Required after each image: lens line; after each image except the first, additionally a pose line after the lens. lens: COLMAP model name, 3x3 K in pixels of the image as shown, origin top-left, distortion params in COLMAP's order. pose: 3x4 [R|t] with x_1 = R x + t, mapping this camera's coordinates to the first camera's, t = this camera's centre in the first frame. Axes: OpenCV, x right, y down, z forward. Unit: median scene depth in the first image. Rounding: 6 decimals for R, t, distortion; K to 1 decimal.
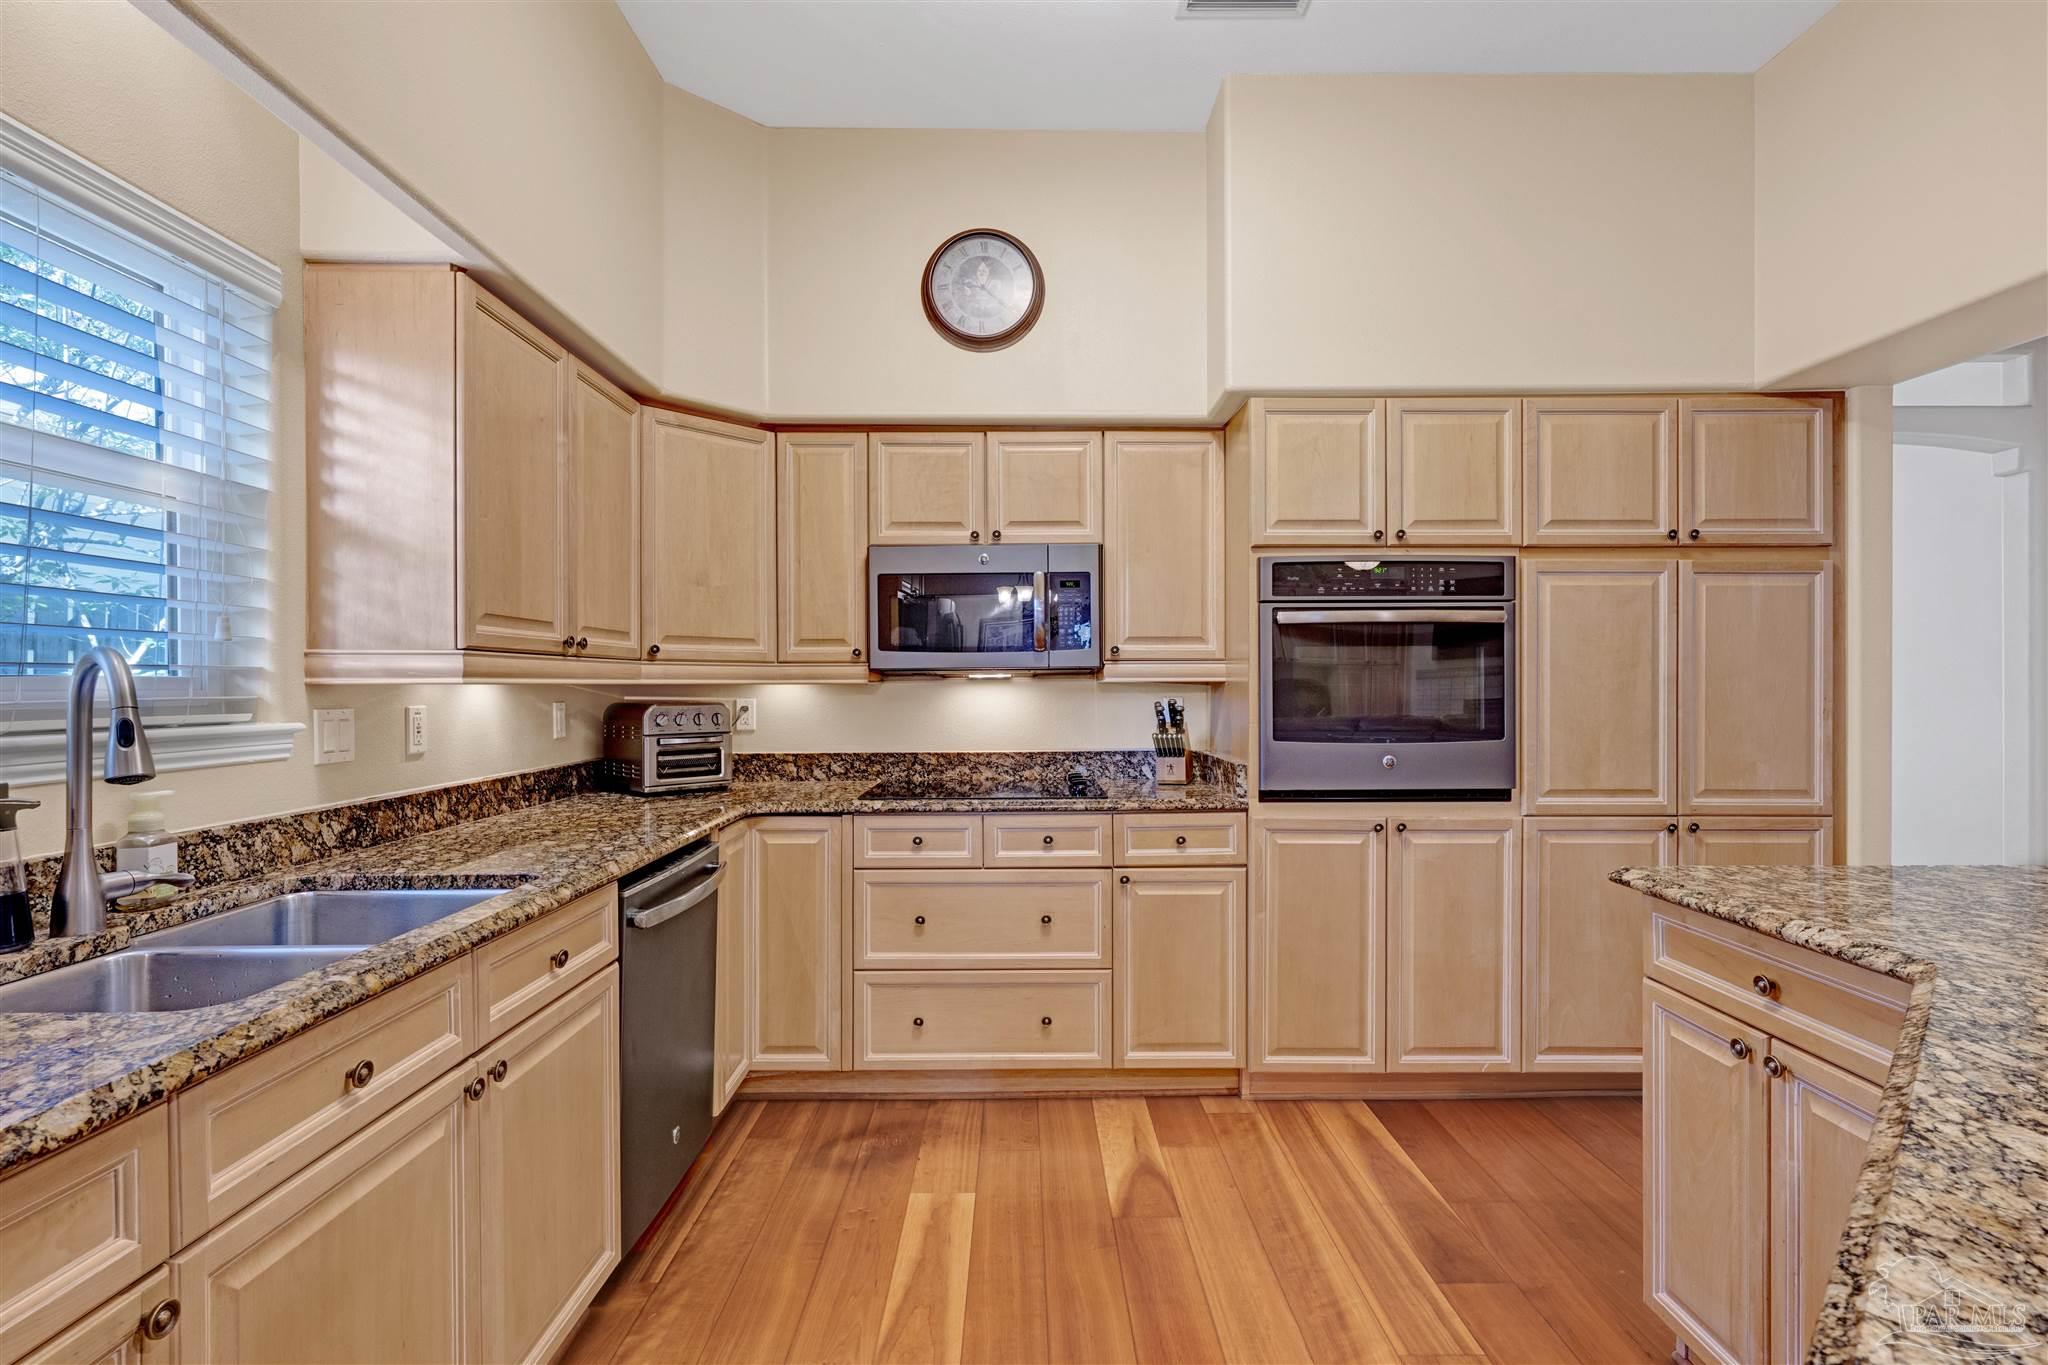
lens RADIAL K [[961.8, 0, 1025.1], [0, 961.8, 689.4], [0, 0, 1]] dist [-0.002275, -0.000113]
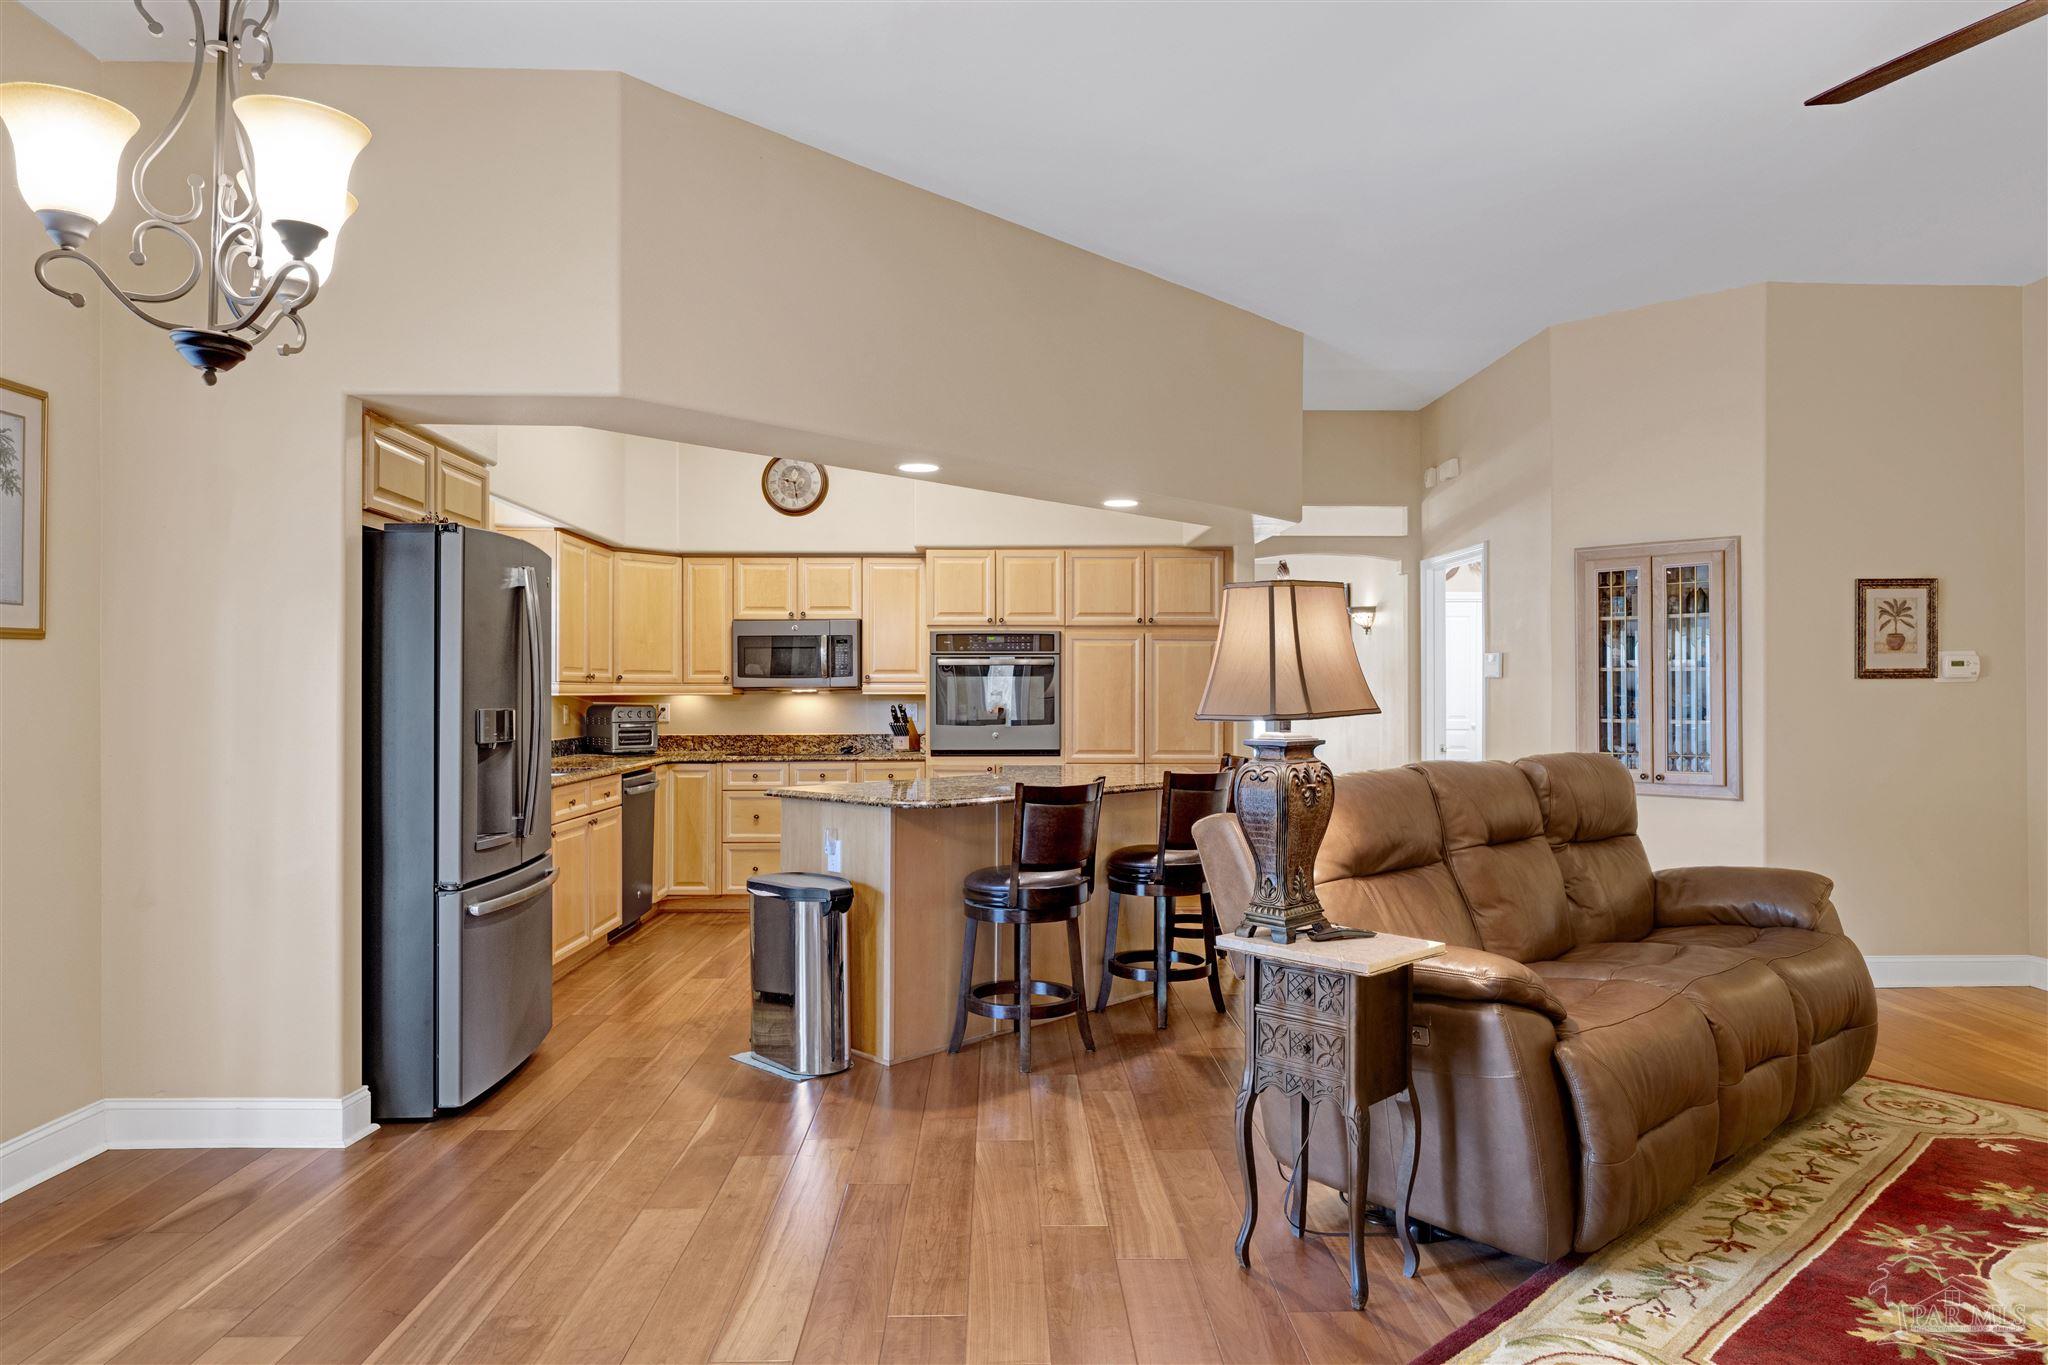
lens RADIAL K [[1276.8, 0, 1018.9], [0, 1276.8, 686.2], [0, 0, 1]] dist [0.004818, -0.002369]
pose [[0.999916, 0.001467, 0.012914, 0.386958], [-0.001349, 0.999958, -0.009110, -0.001984], [-0.012926, 0.009092, 0.999875, -1.588854]]
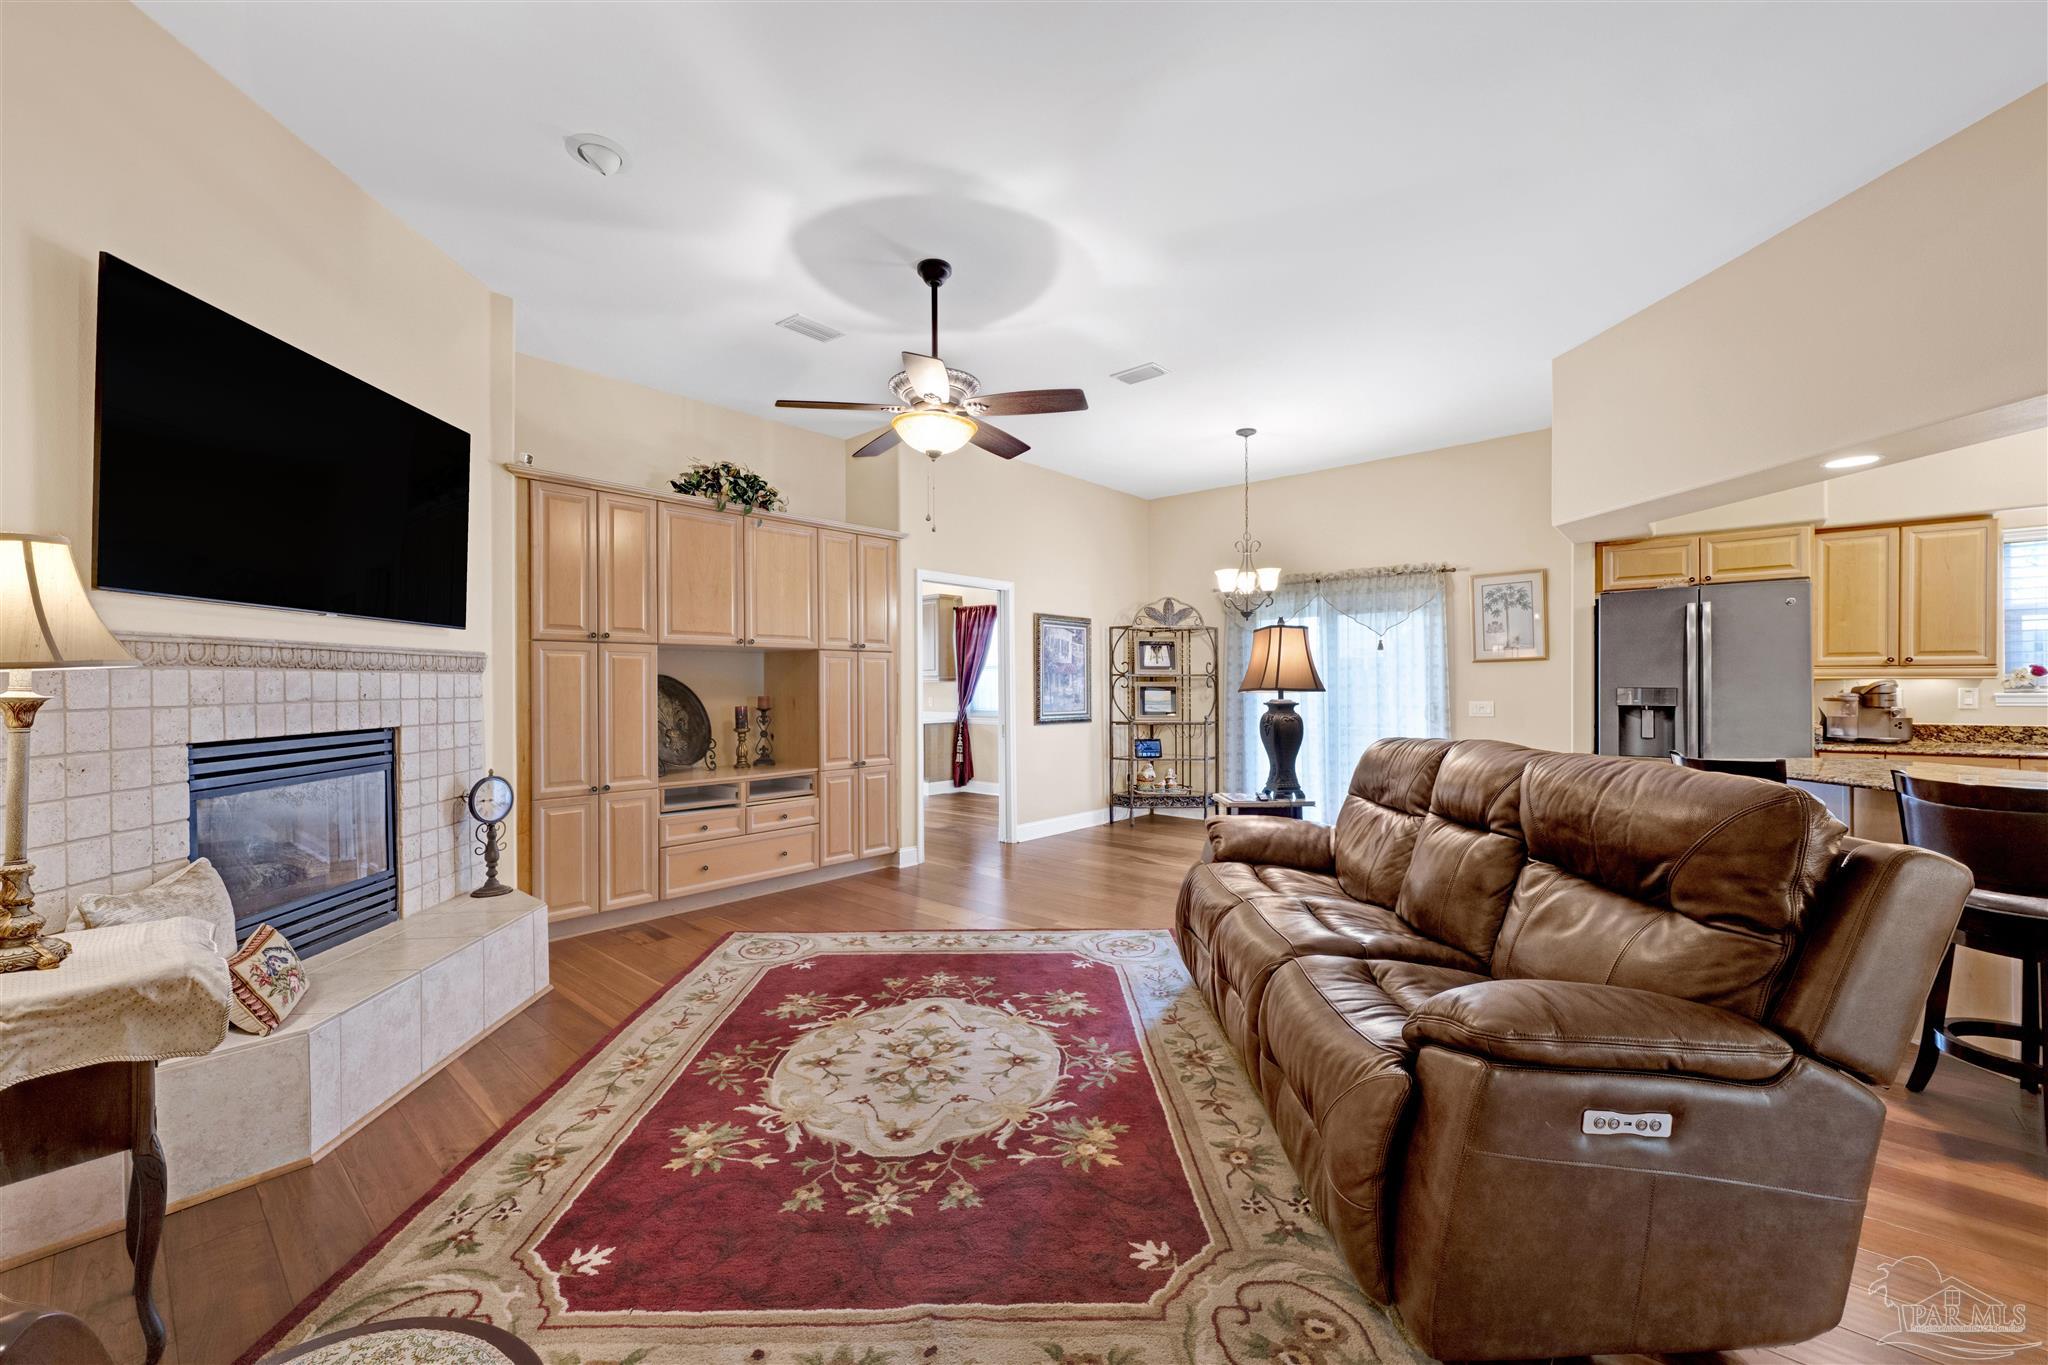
lens RADIAL K [[807.2, 0, 1026.6], [0, 807.2, 686.3], [0, 0, 1]] dist [-0.002371, -0.000050]
pose [[-0.662336, 0.005497, -0.749187, 1.856221], [0.005415, 0.999982, 0.002550, -0.000375], [0.749187, -0.002368, -0.662354, -0.038264]]
